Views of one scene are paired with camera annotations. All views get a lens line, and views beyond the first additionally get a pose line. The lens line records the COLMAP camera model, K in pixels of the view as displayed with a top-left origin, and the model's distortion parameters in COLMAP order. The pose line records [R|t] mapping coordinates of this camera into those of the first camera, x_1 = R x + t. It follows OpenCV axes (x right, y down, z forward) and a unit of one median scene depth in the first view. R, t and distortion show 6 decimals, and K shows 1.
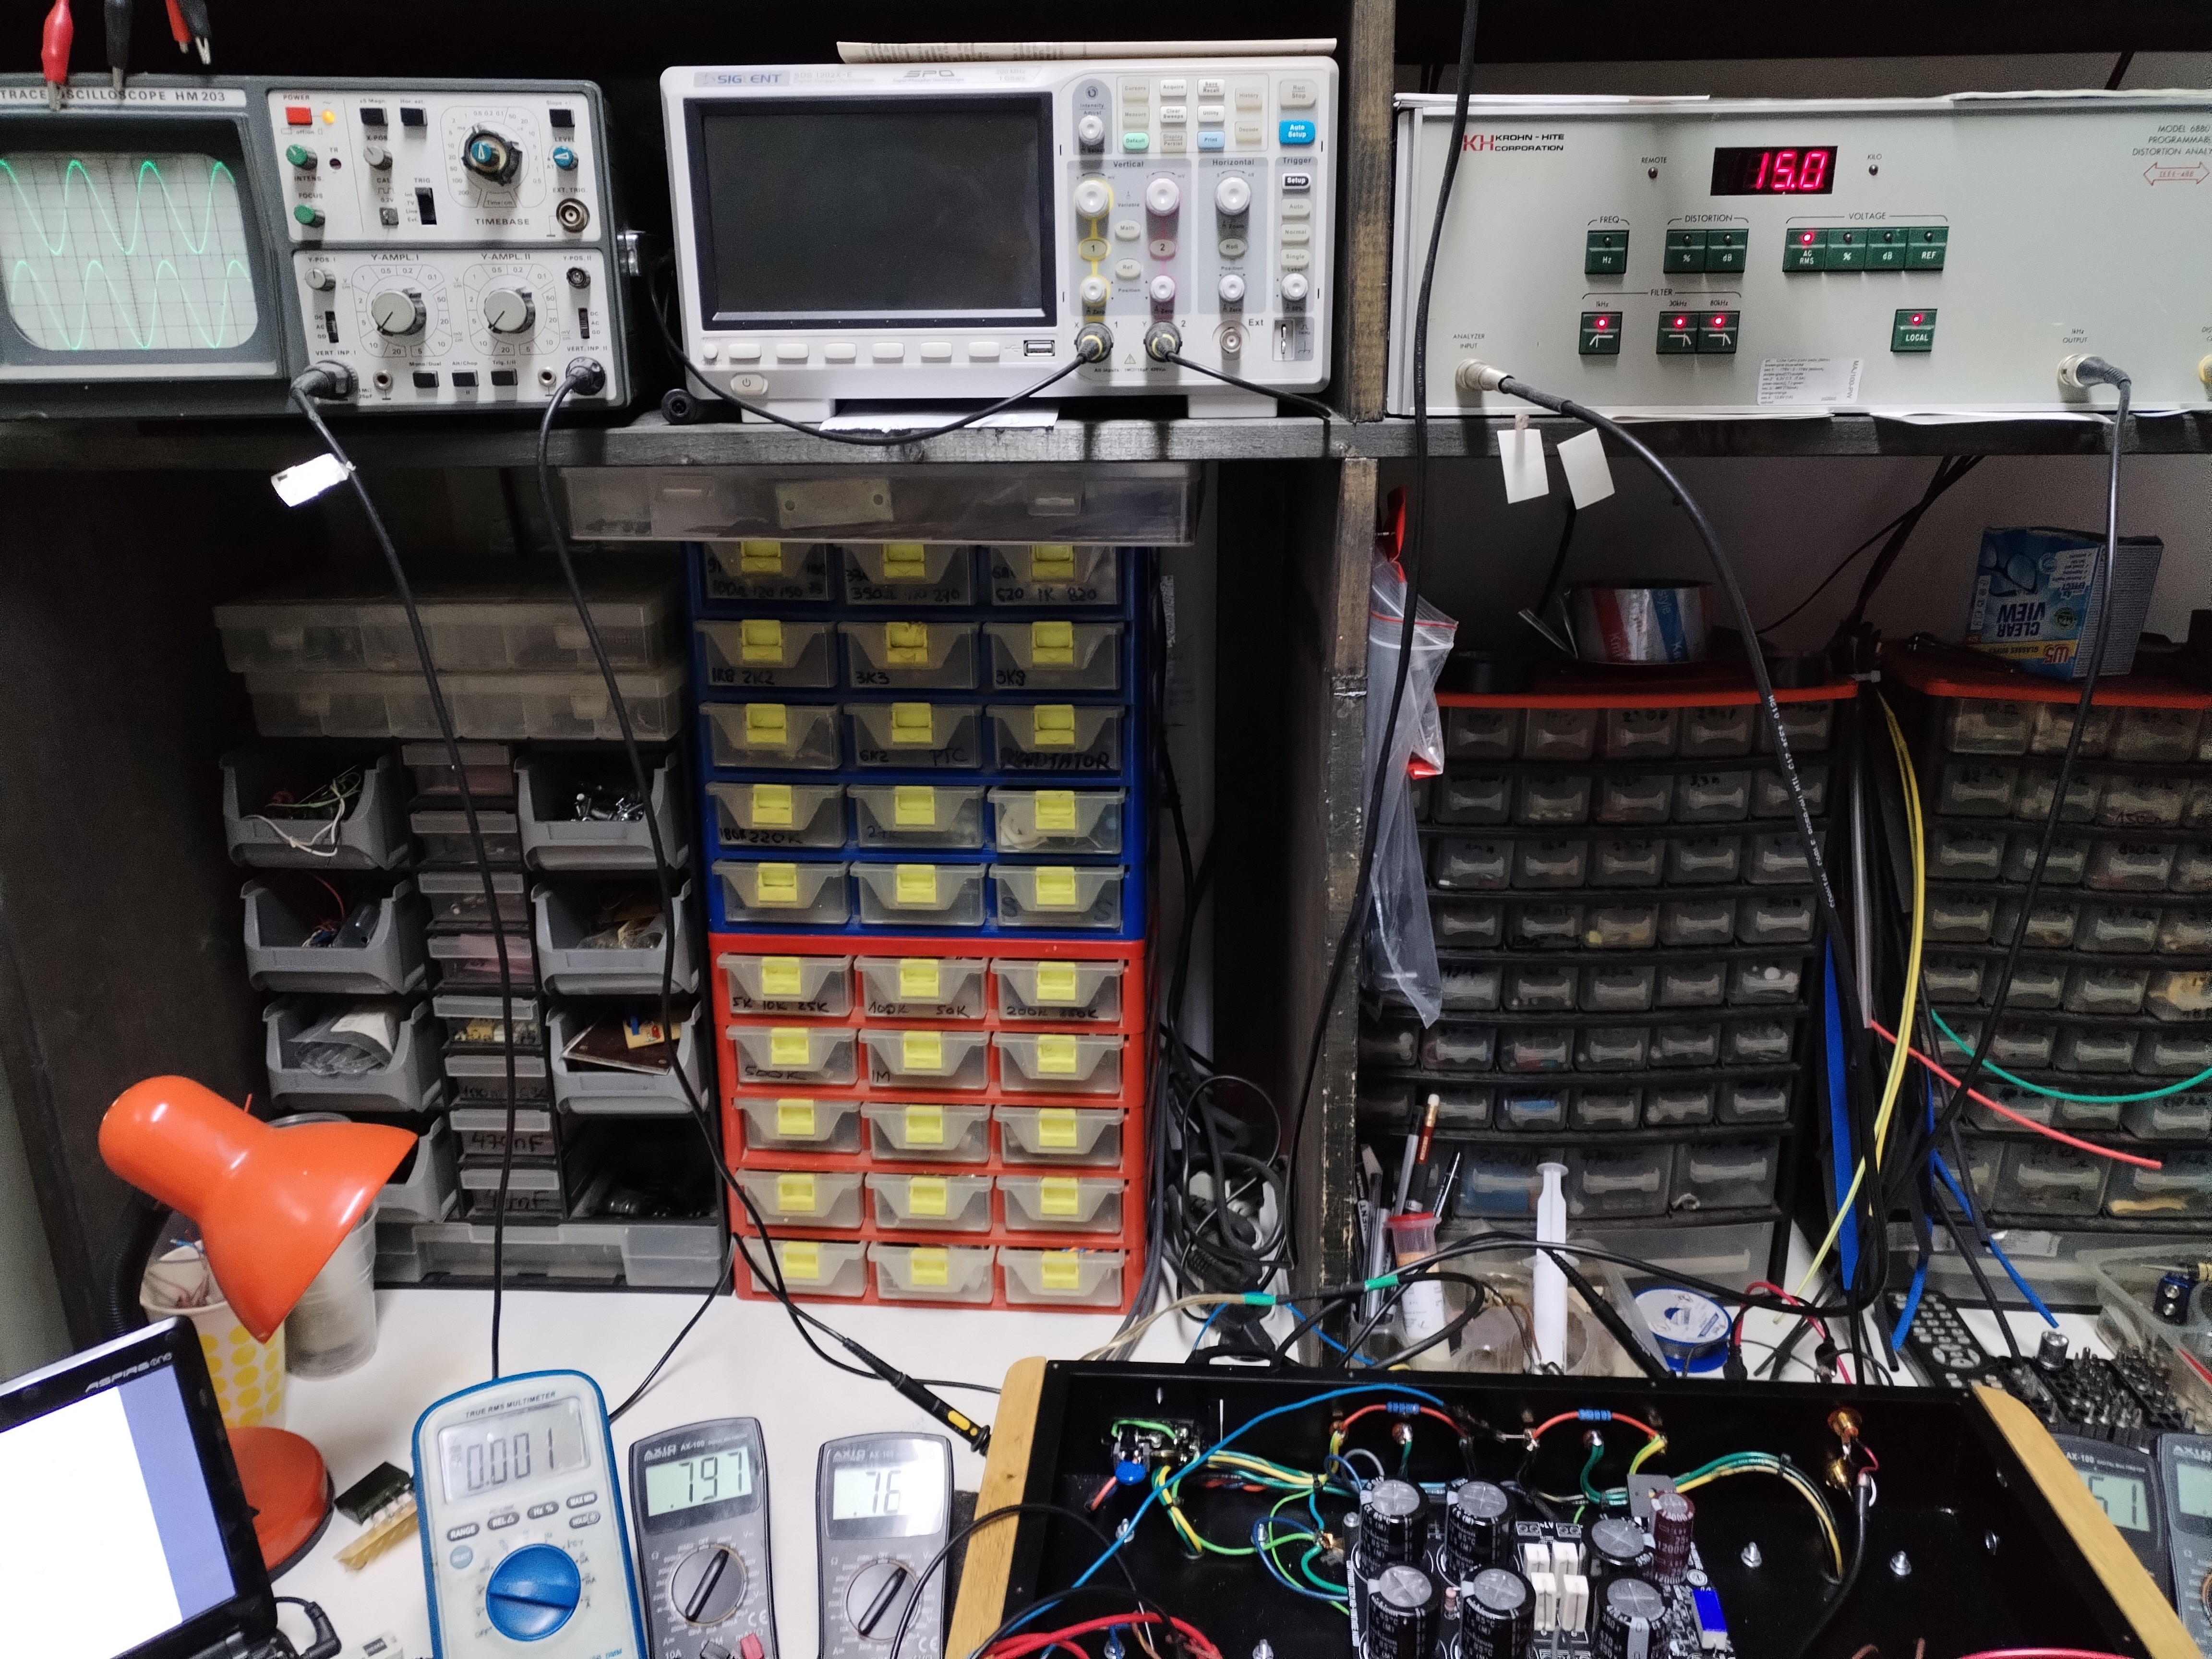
lens RADIAL K [[1644.2, 0, 1105.4], [0, 1644.2, 840.6], [0, 0, 1]] dist [-0.004597, 0.009039]
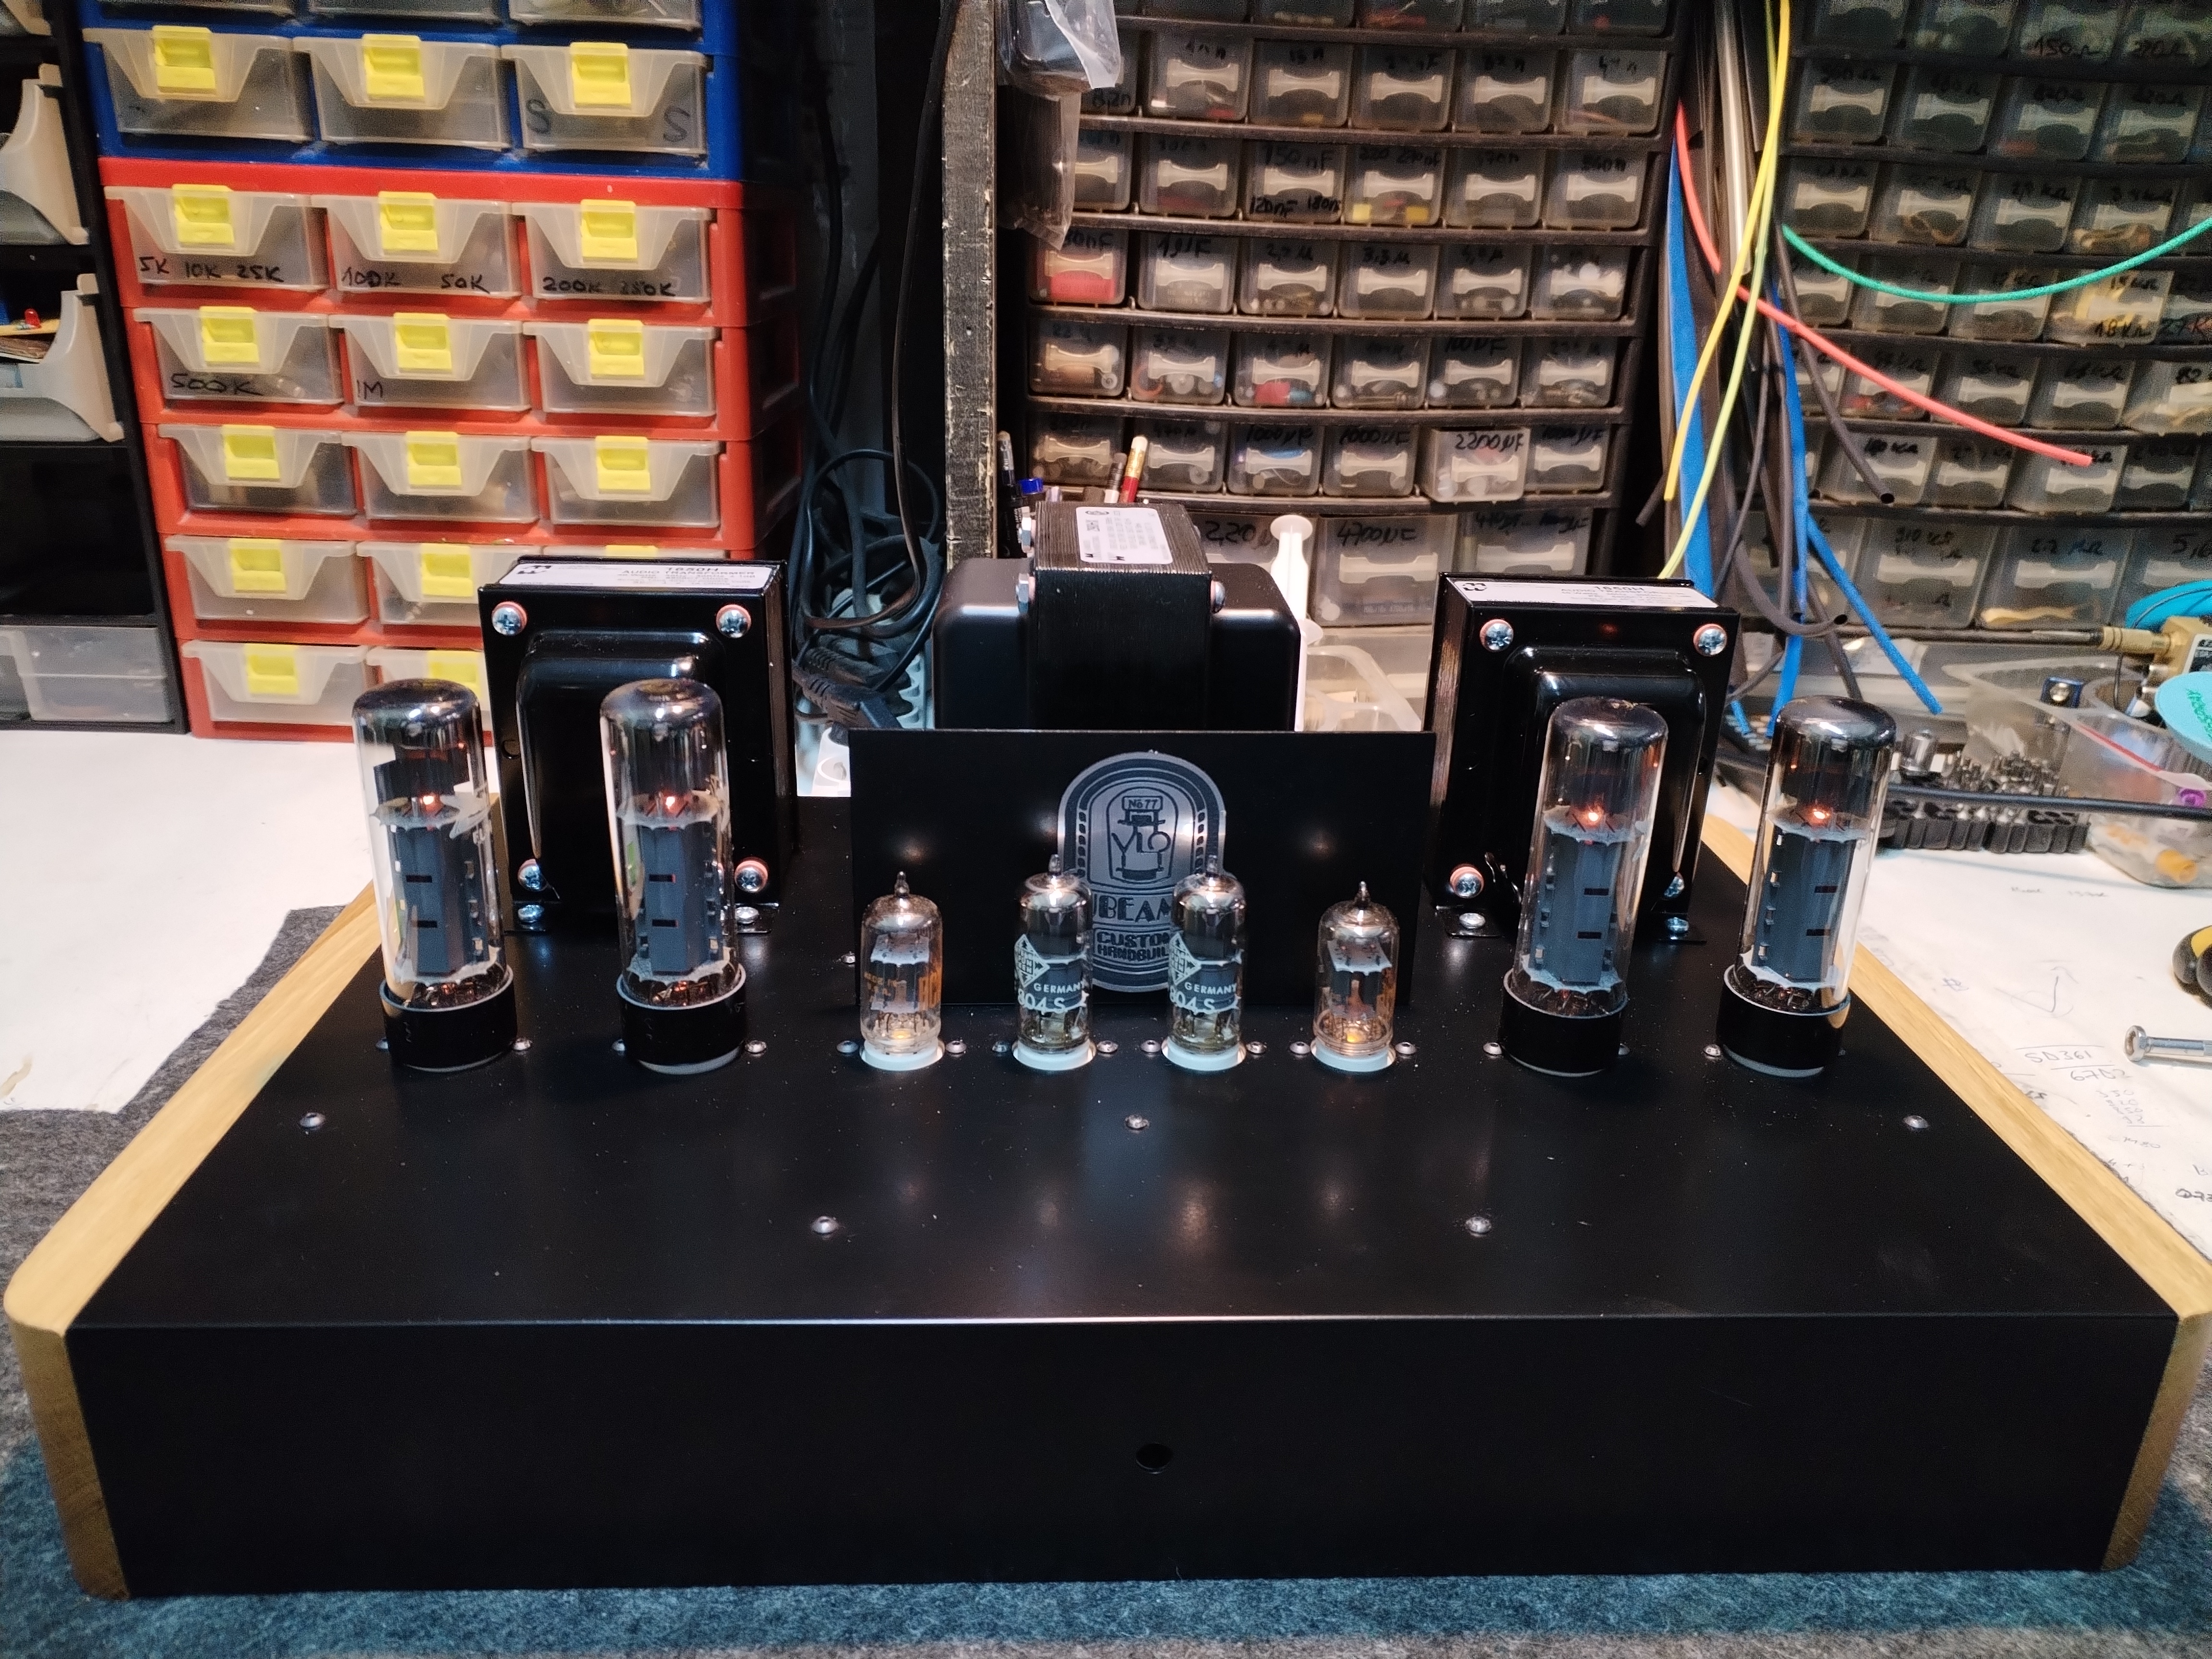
lens RADIAL K [[1644.2, 0, 1100.6], [0, 1644.2, 868.8], [0, 0, 1]] dist [-0.004597, 0.009039]
pose [[0.994108, 0.002289, 0.108370, 0.133190], [-0.010485, 0.997119, 0.075123, 0.391275], [-0.107886, -0.075816, 0.991268, 0.333555]]
